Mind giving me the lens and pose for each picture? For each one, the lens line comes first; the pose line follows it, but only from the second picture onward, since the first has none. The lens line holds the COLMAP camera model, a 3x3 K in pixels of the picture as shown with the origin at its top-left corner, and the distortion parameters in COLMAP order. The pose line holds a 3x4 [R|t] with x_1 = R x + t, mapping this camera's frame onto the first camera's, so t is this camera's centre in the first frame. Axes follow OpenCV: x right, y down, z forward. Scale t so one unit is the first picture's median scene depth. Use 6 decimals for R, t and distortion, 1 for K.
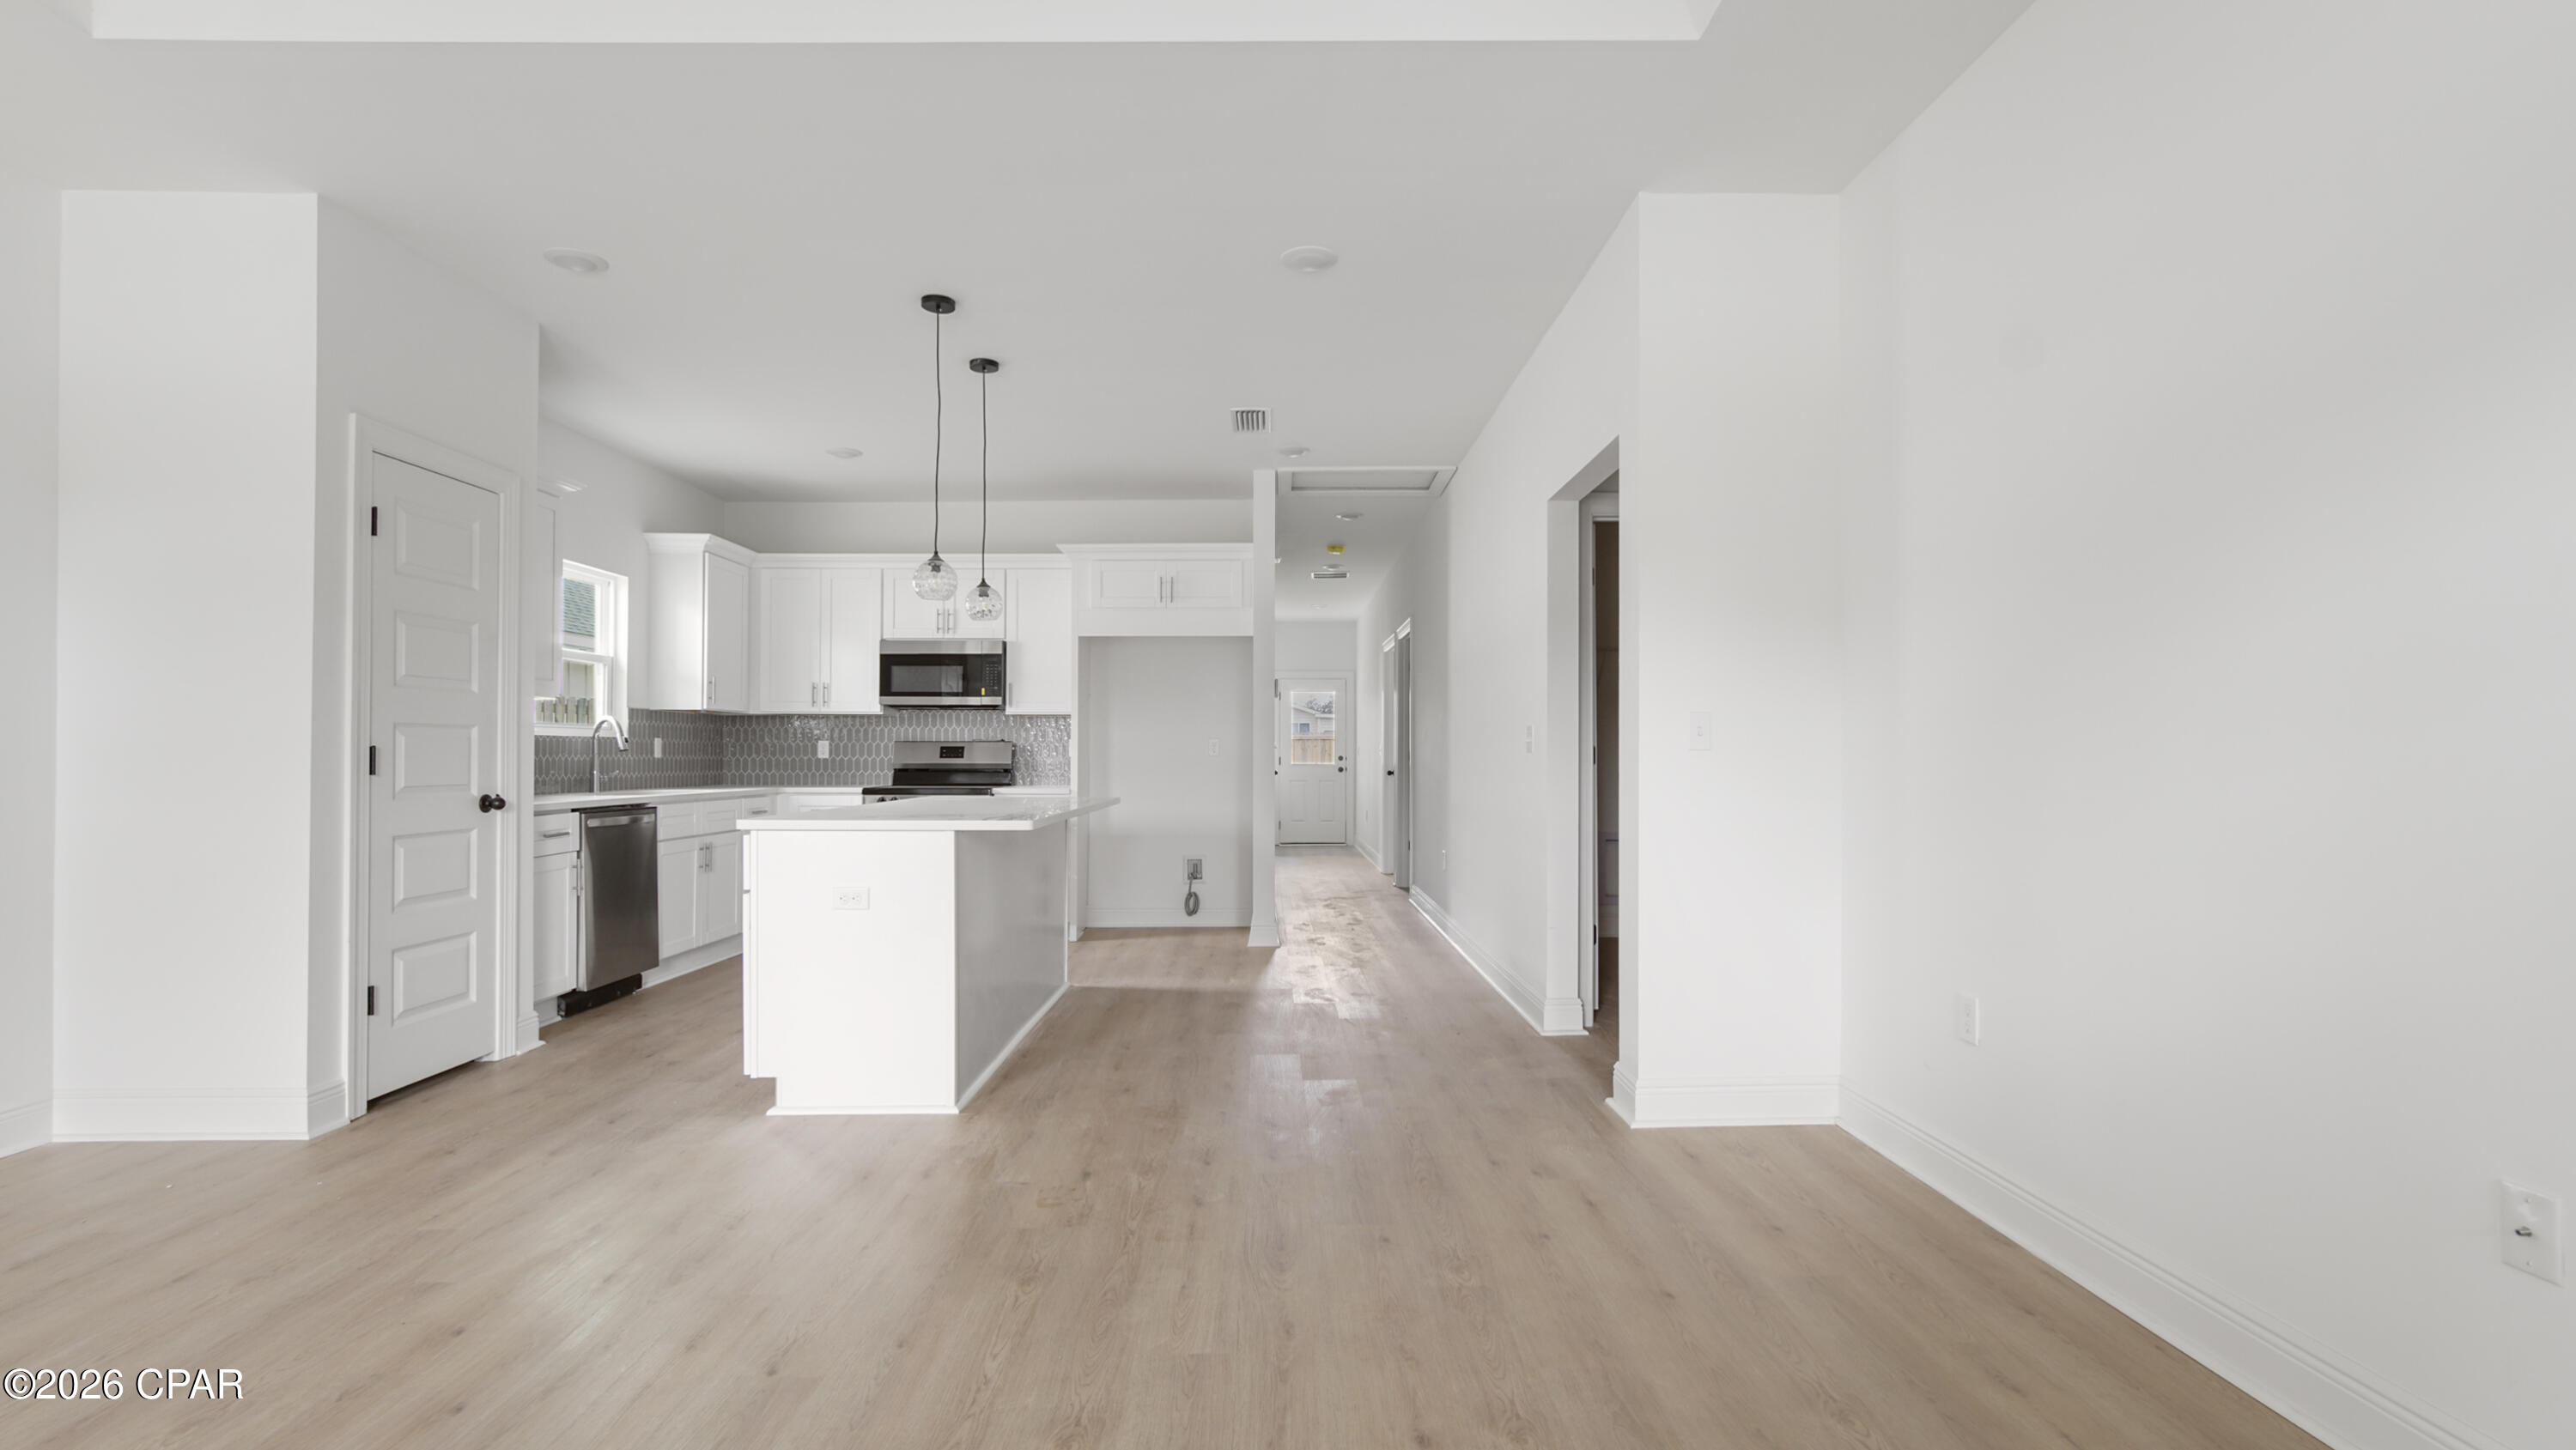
lens RADIAL K [[1203.7, 0, 1288.3], [0, 1203.7, 747.1], [0, 0, 1]] dist [-0.005111, -0.002231]
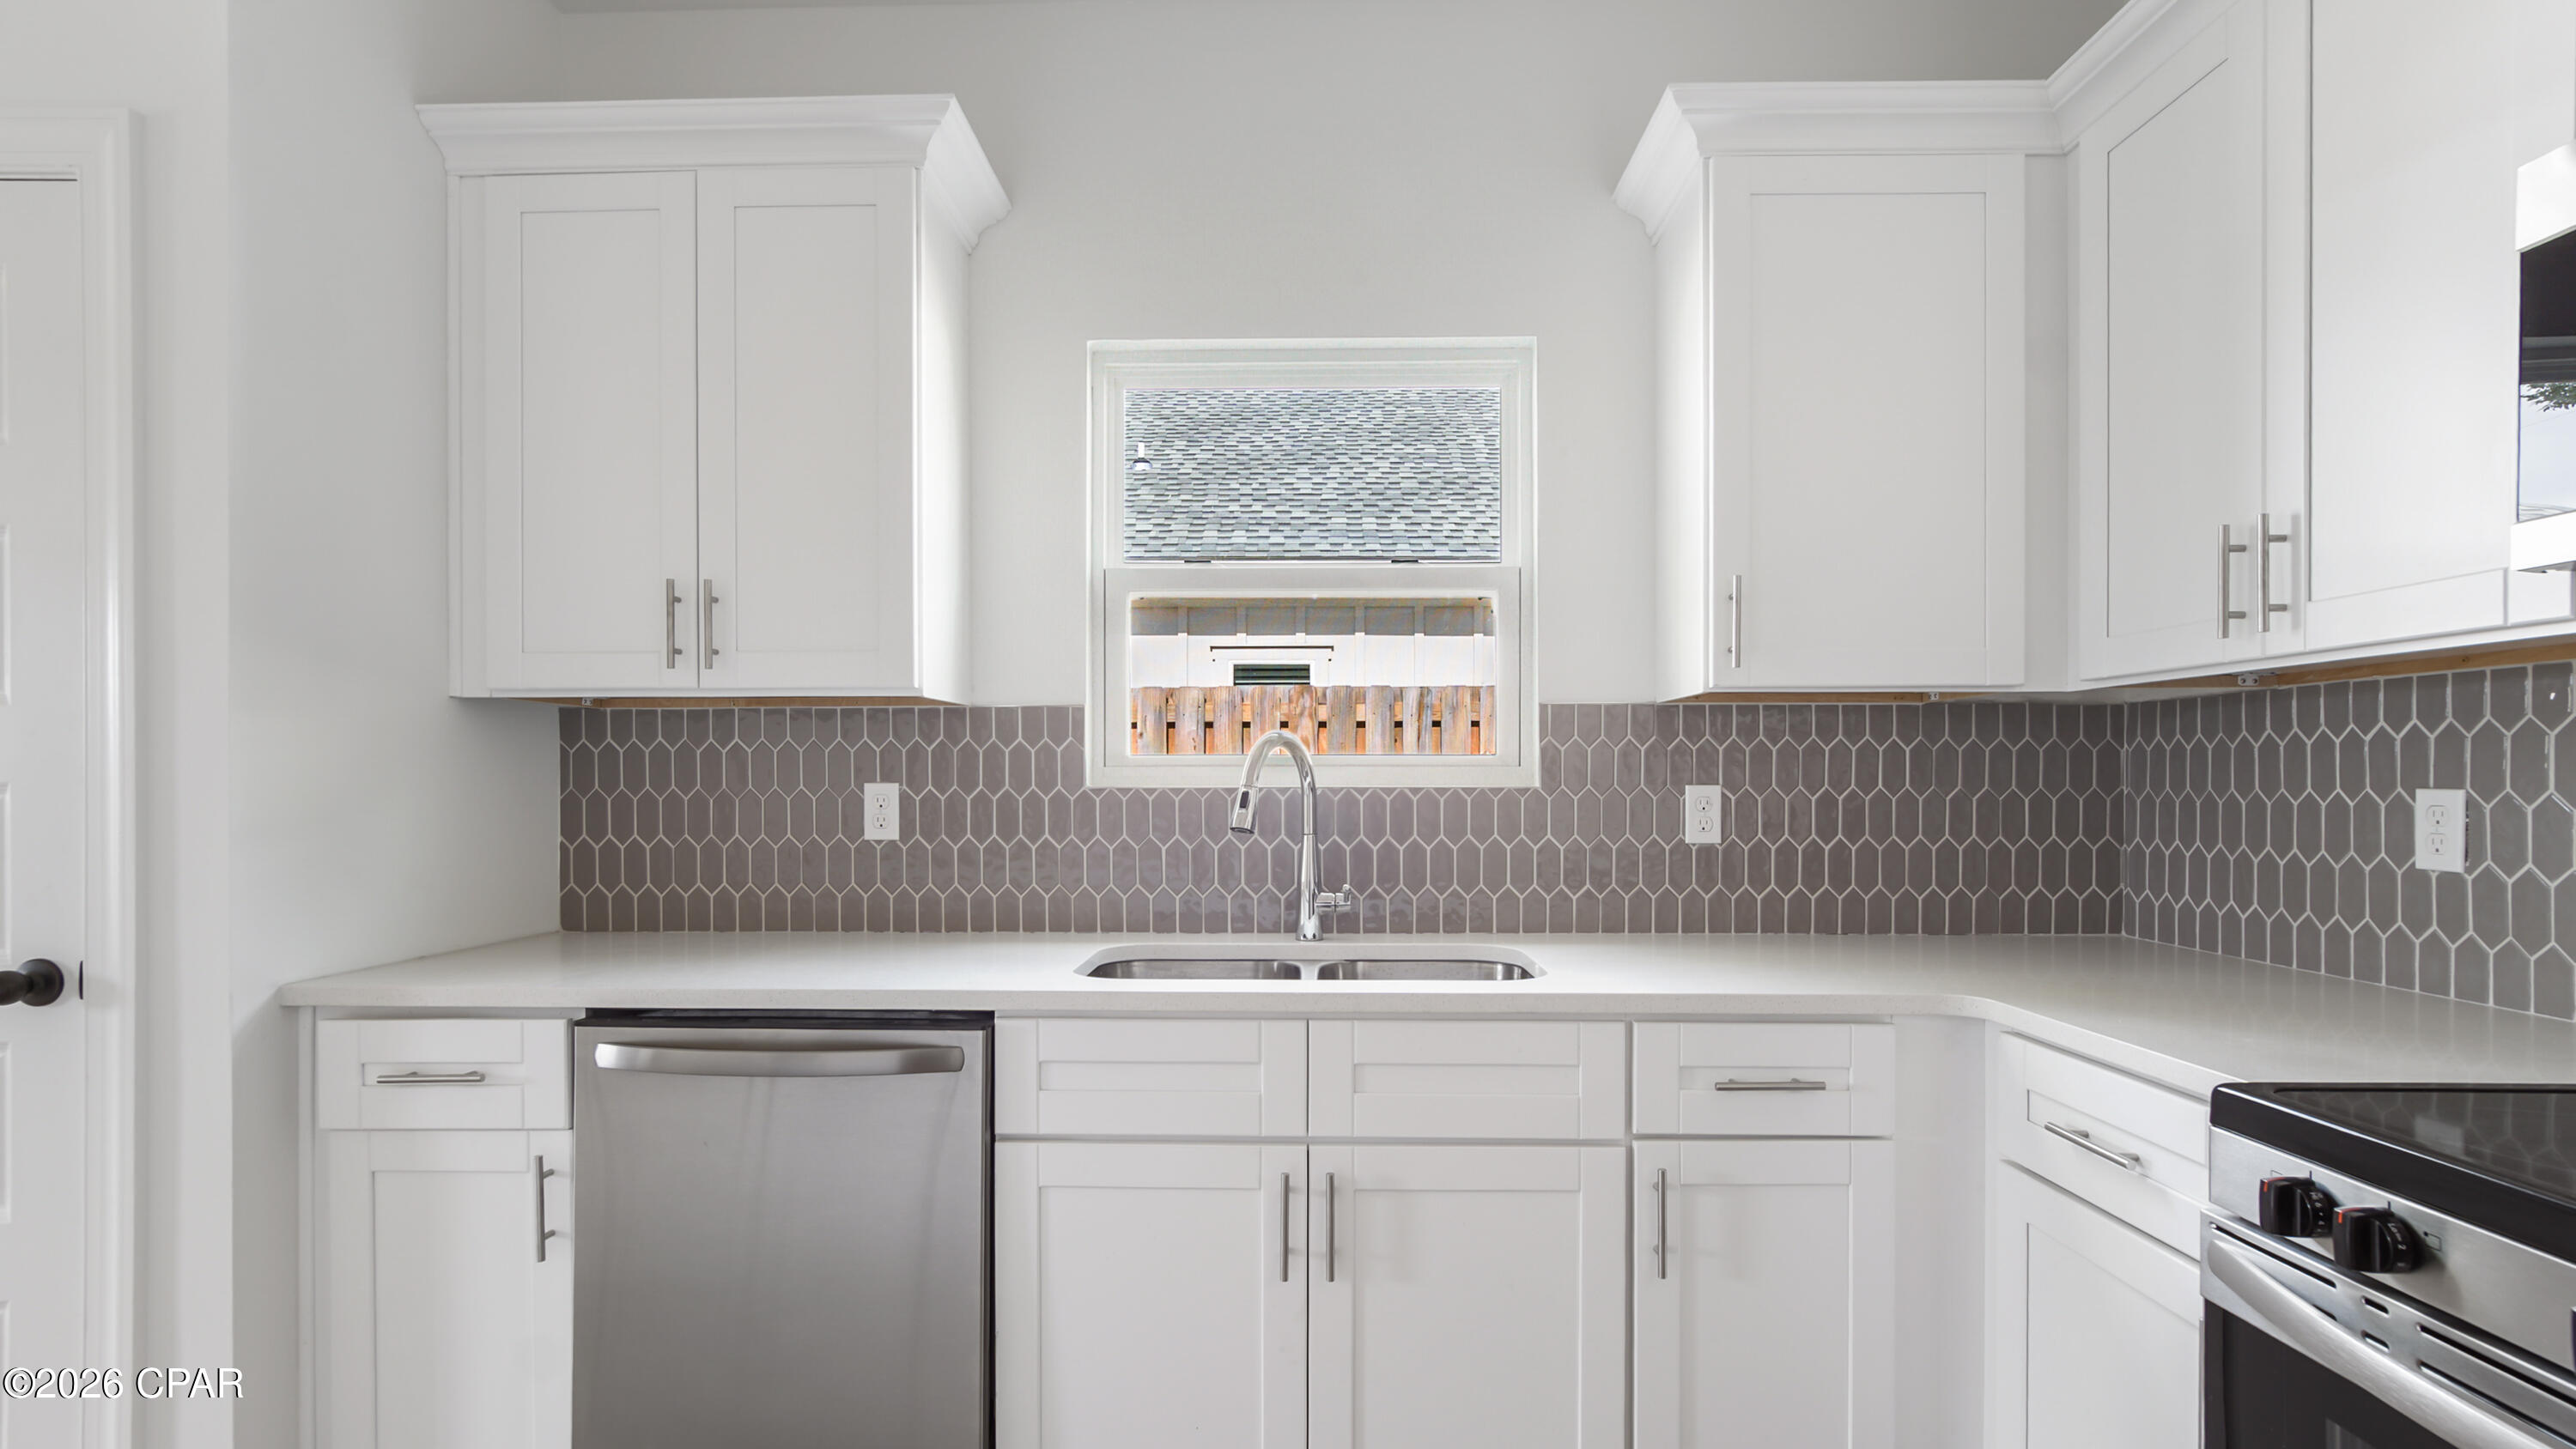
lens RADIAL K [[1203.6, 0, 1248.9], [0, 1203.6, 772.1], [0, 0, 1]] dist [-0.005111, -0.002231]
pose [[-0.038212, -0.009474, -0.999225, -0.174078], [0.008060, 0.999920, -0.009789, -0.008515], [0.999237, -0.008428, -0.038132, 0.838812]]
